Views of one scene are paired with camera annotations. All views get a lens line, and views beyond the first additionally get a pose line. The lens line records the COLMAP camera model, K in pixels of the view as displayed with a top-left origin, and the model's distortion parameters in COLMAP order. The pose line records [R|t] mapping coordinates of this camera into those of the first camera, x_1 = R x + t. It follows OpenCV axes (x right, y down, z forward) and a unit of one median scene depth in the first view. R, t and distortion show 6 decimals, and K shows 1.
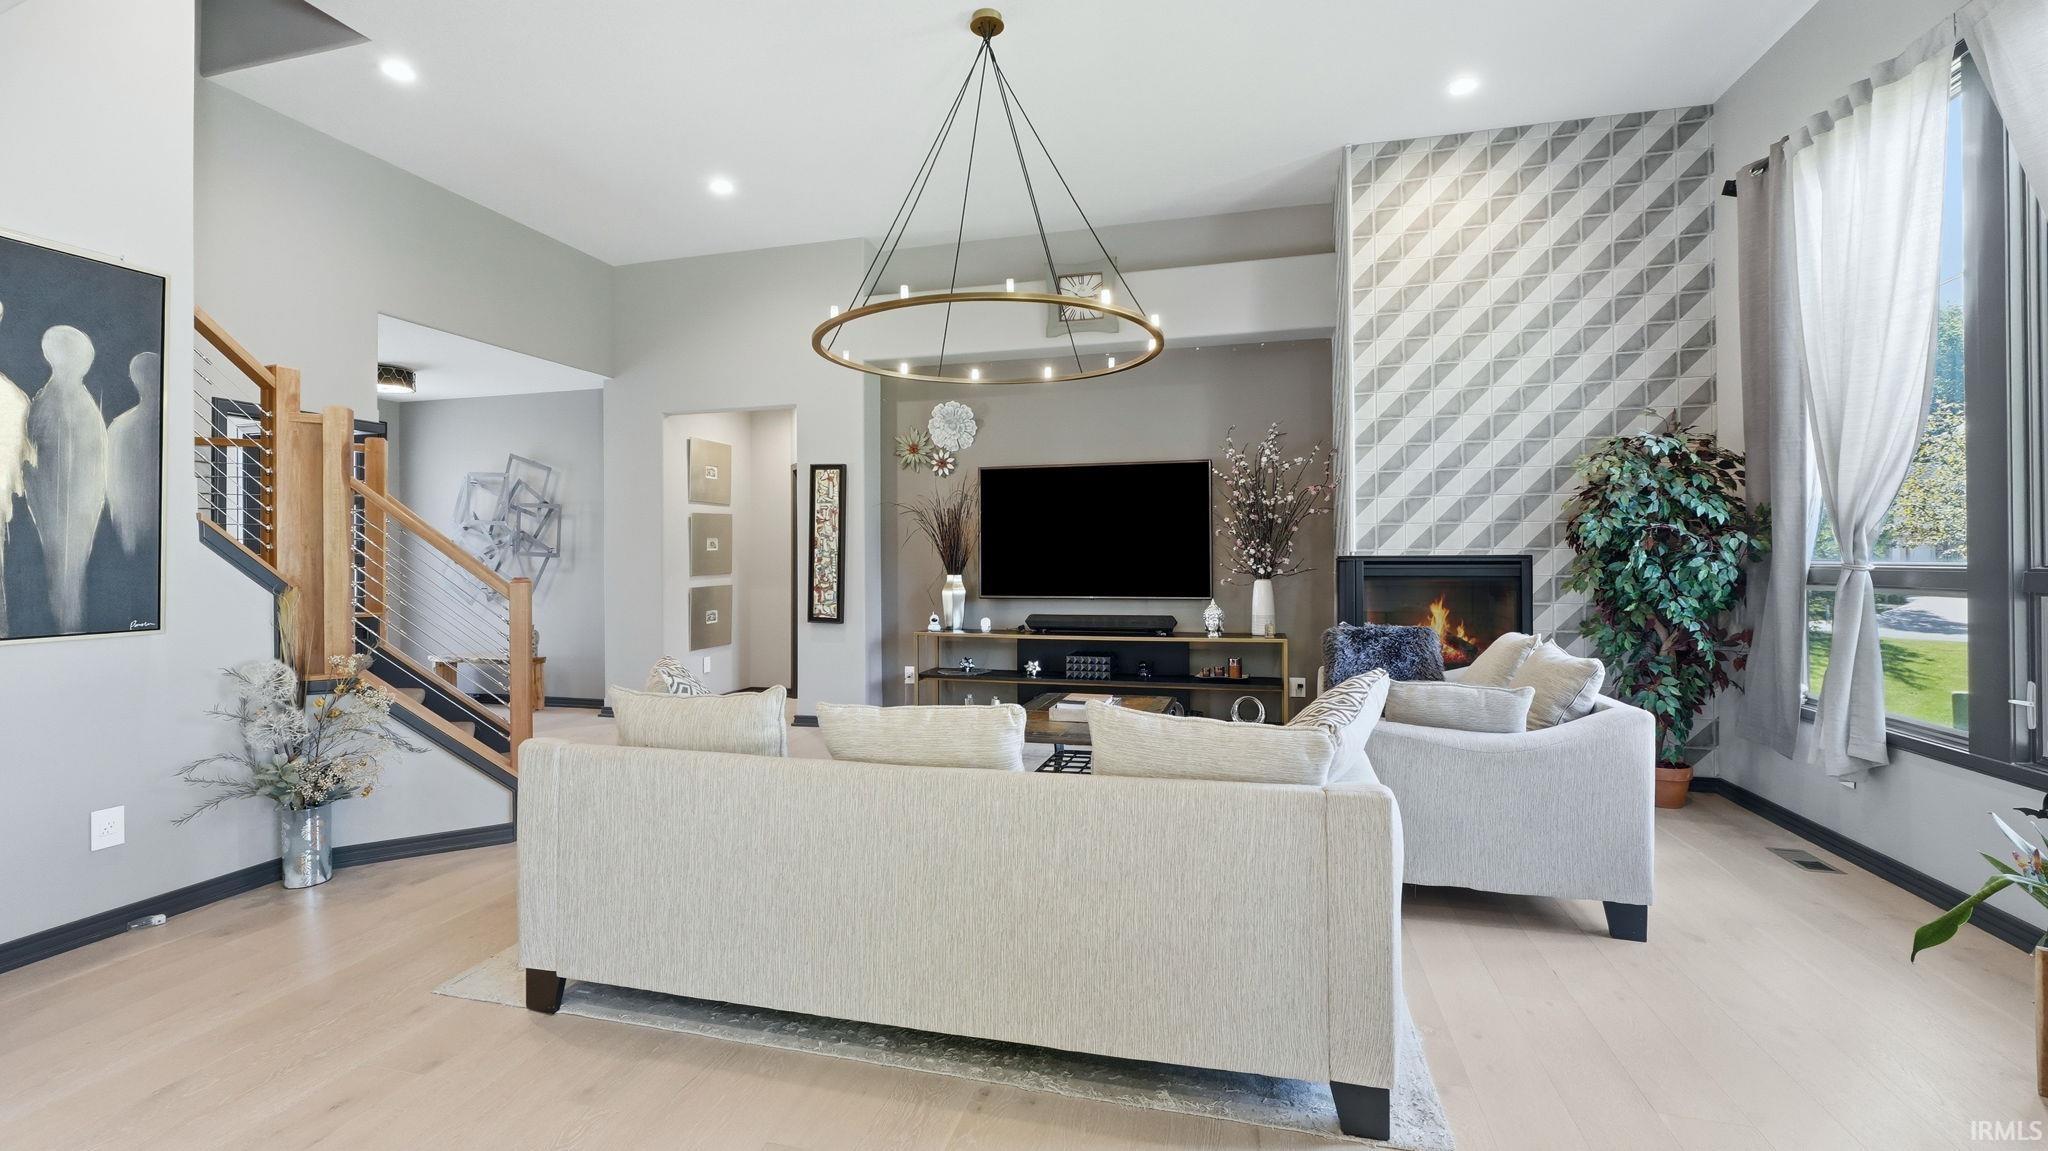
lens RADIAL K [[850.9, 0, 1022.5], [0, 850.9, 551.4], [0, 0, 1]] dist [-0.003826, -0.000842]
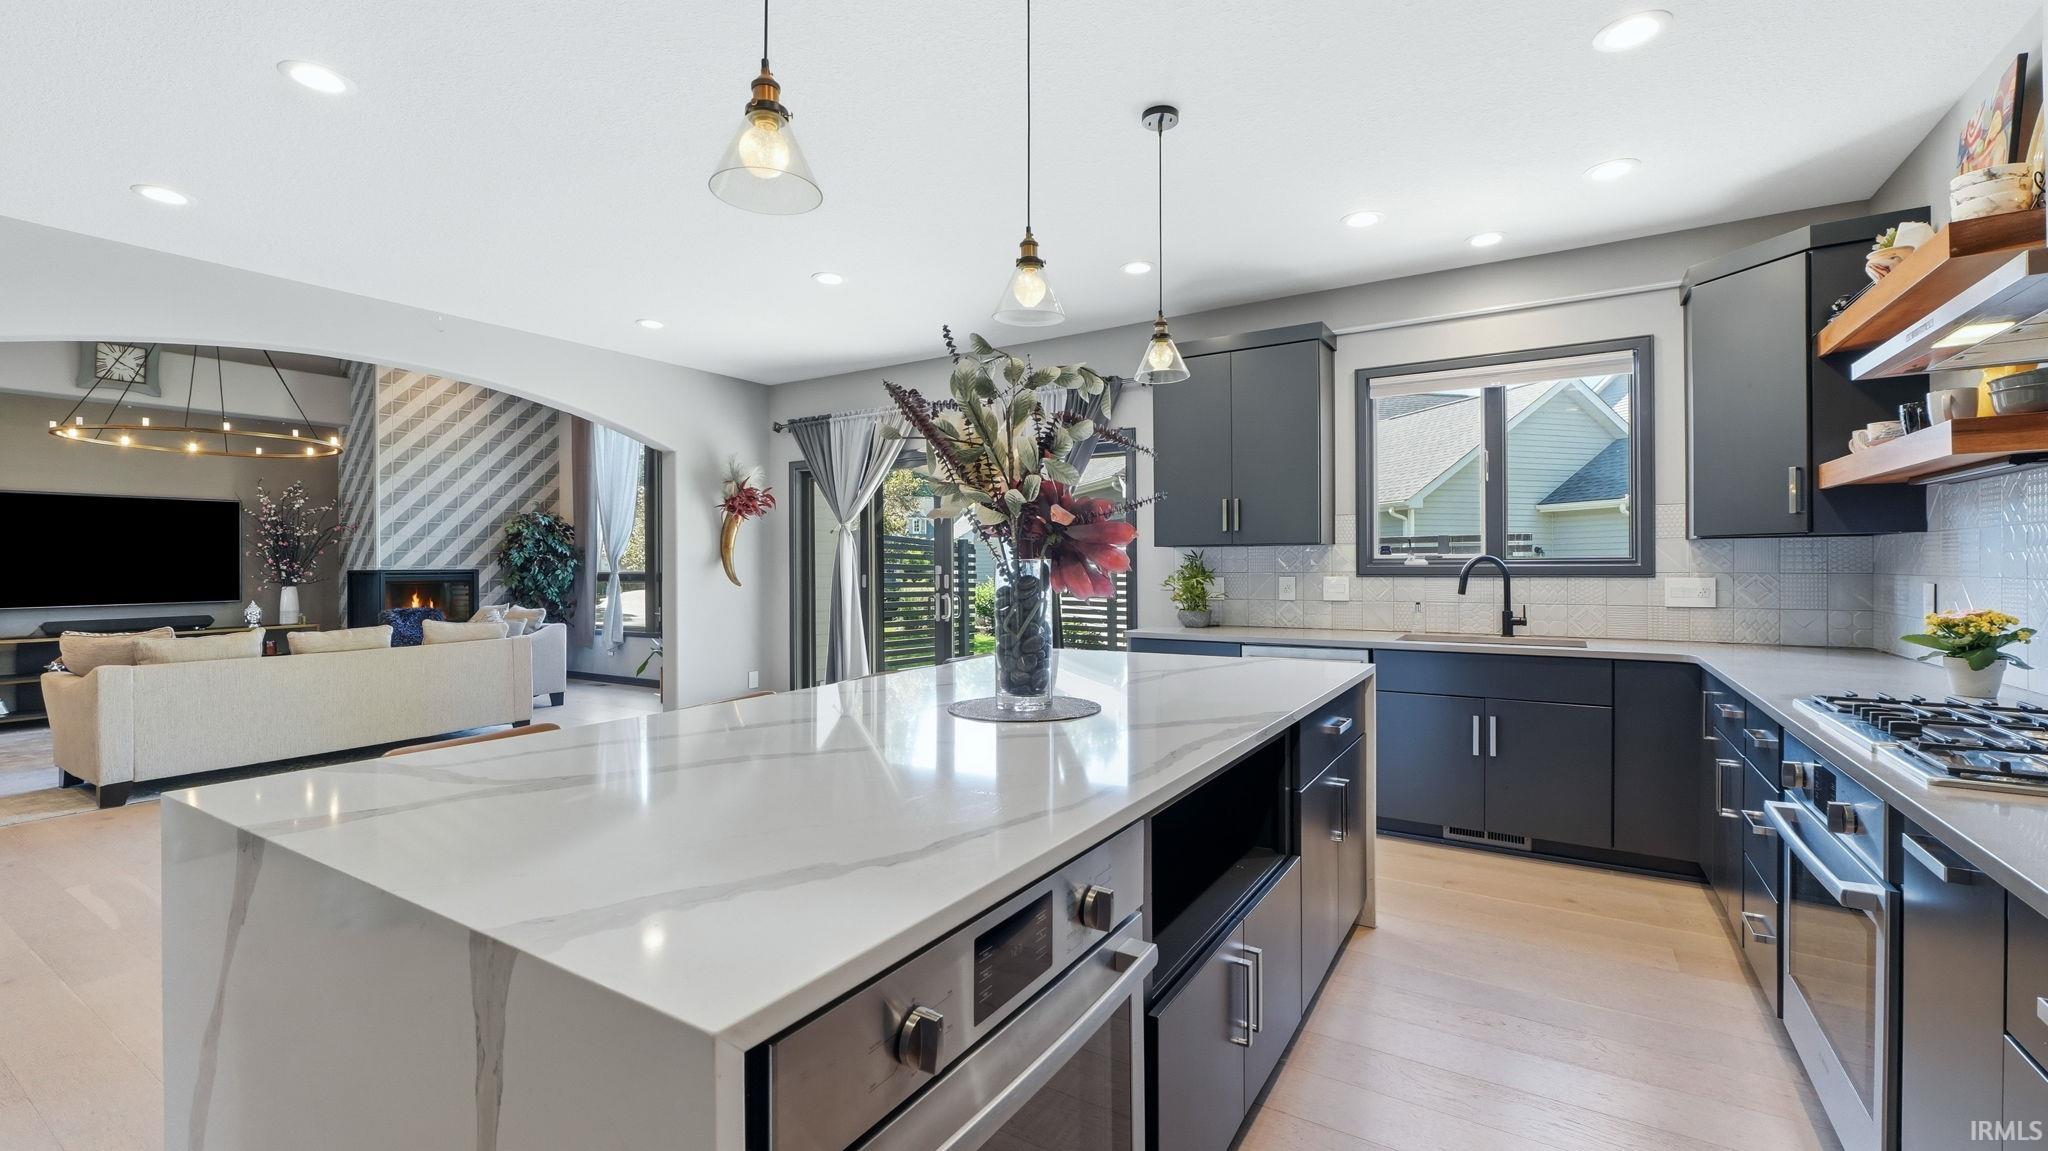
lens RADIAL K [[850.9, 0, 1026.1], [0, 850.9, 573.0], [0, 0, 1]] dist [-0.003826, -0.000842]
pose [[0.295290, -0.004797, 0.955396, -0.920950], [0.000275, 0.999988, 0.004936, 0.003563], [-0.955408, -0.001195, 0.295288, -0.799621]]
